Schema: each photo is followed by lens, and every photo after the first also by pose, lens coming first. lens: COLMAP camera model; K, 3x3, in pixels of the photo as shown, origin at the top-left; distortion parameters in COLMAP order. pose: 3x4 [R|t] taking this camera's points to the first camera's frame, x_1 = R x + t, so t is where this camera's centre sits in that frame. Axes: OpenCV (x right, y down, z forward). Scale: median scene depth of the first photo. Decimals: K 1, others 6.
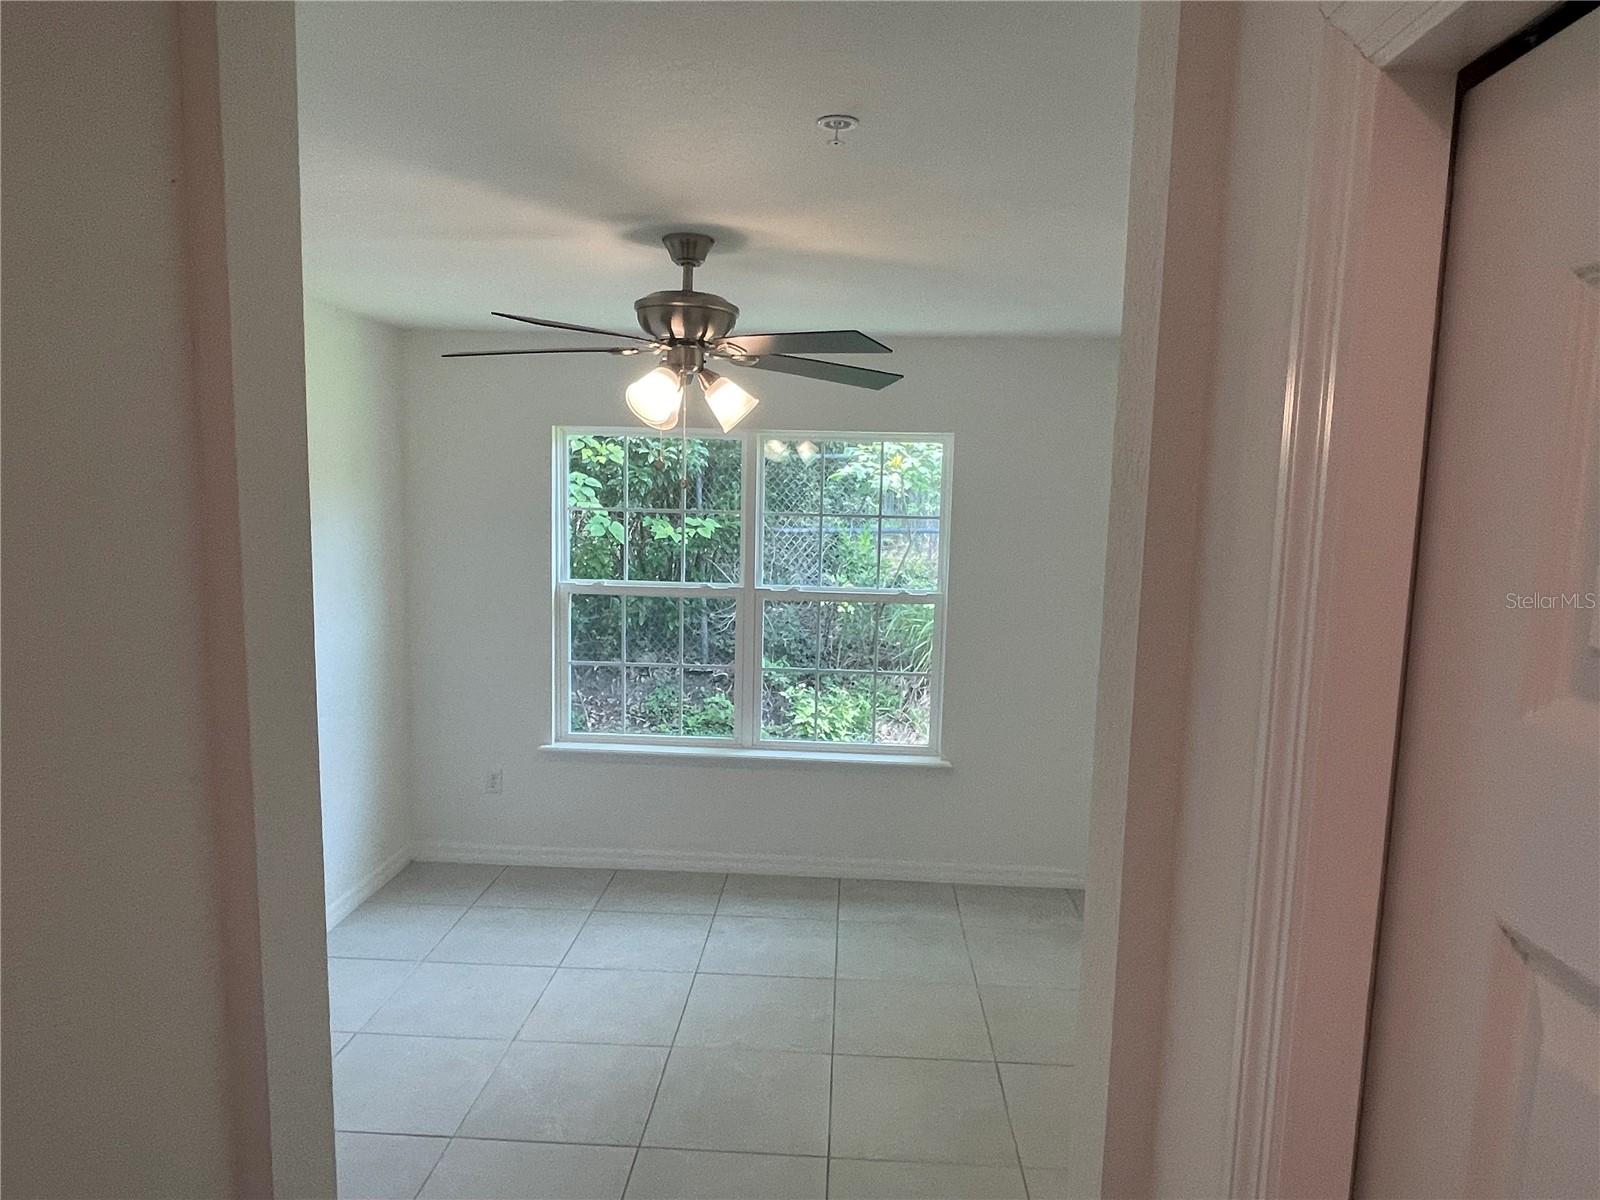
lens RADIAL K [[1056.9, 0, 800.0], [0, 1056.9, 600.0], [0, 0, 1]] dist [-0.000462, -0.003055]
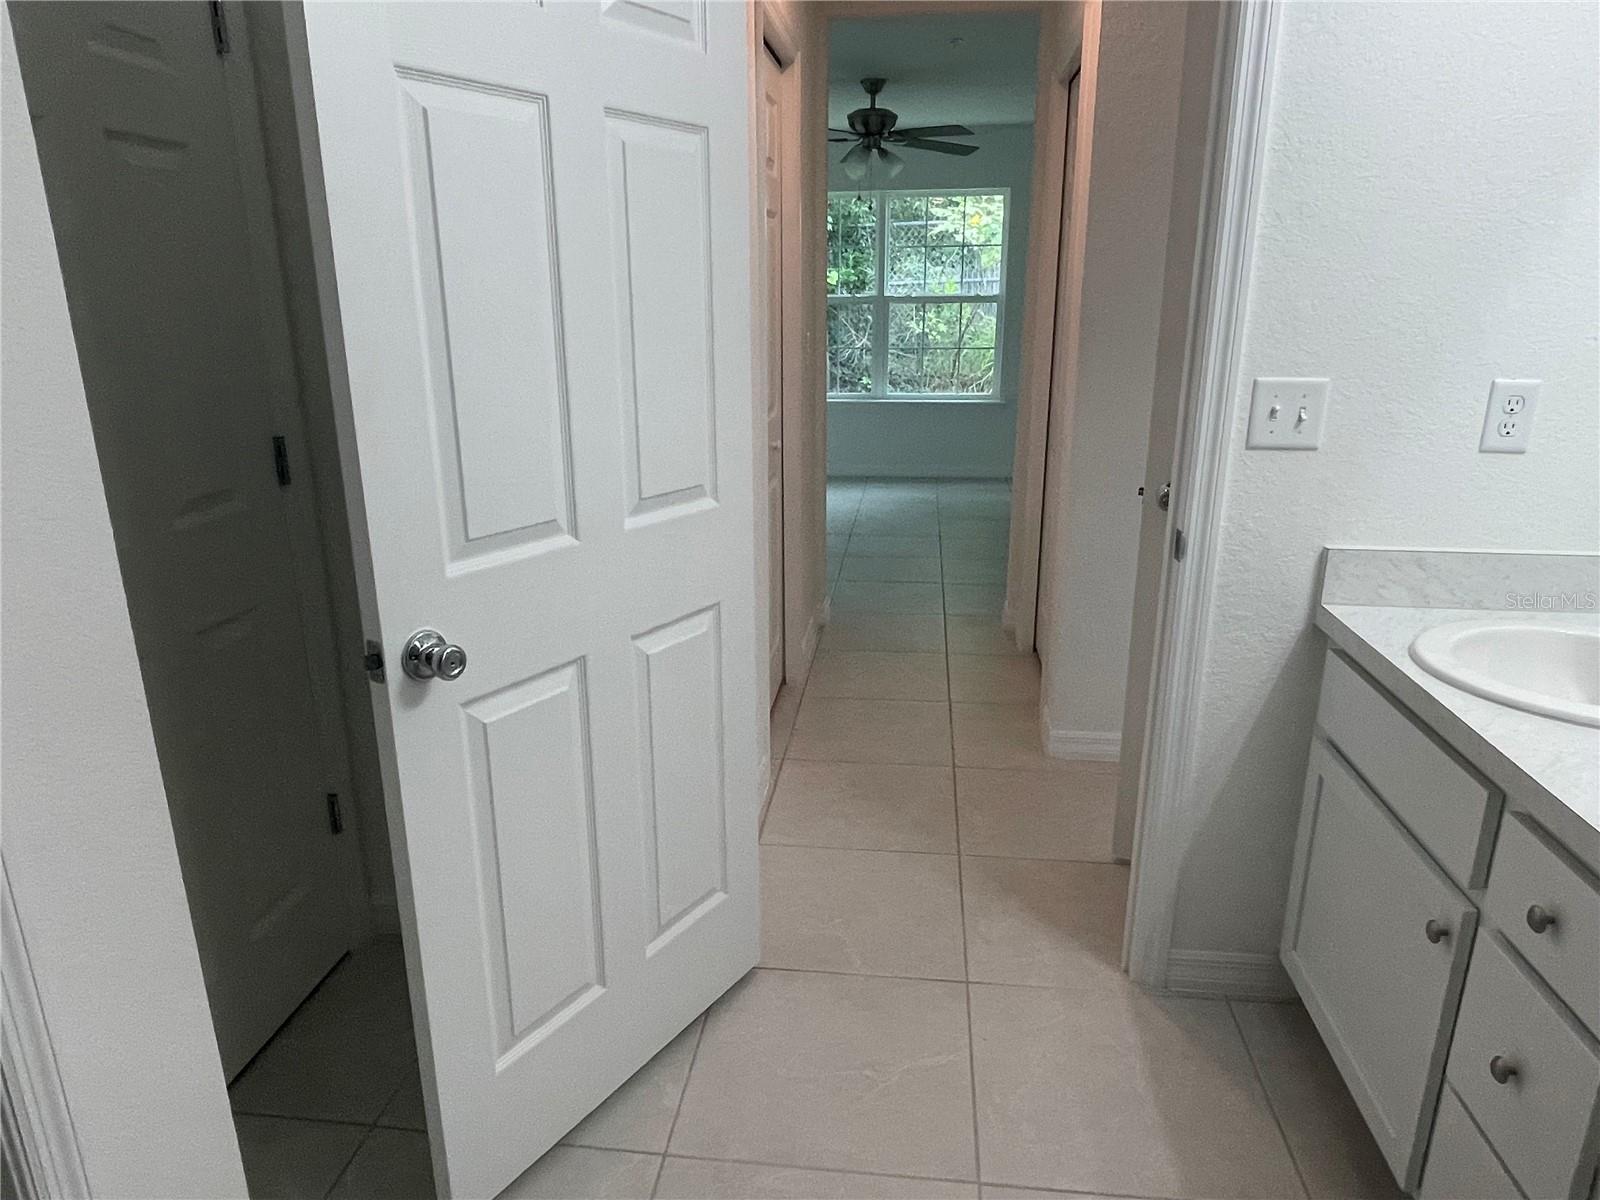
lens RADIAL K [[1056.9, 0, 800.0], [0, 1056.9, 600.0], [0, 0, 1]] dist [-0.000462, -0.003055]
pose [[0.997419, 0.004590, -0.071657, -0.052915], [0.008424, 0.983585, 0.180251, 0.156384], [0.071308, -0.180389, 0.981007, -0.675302]]
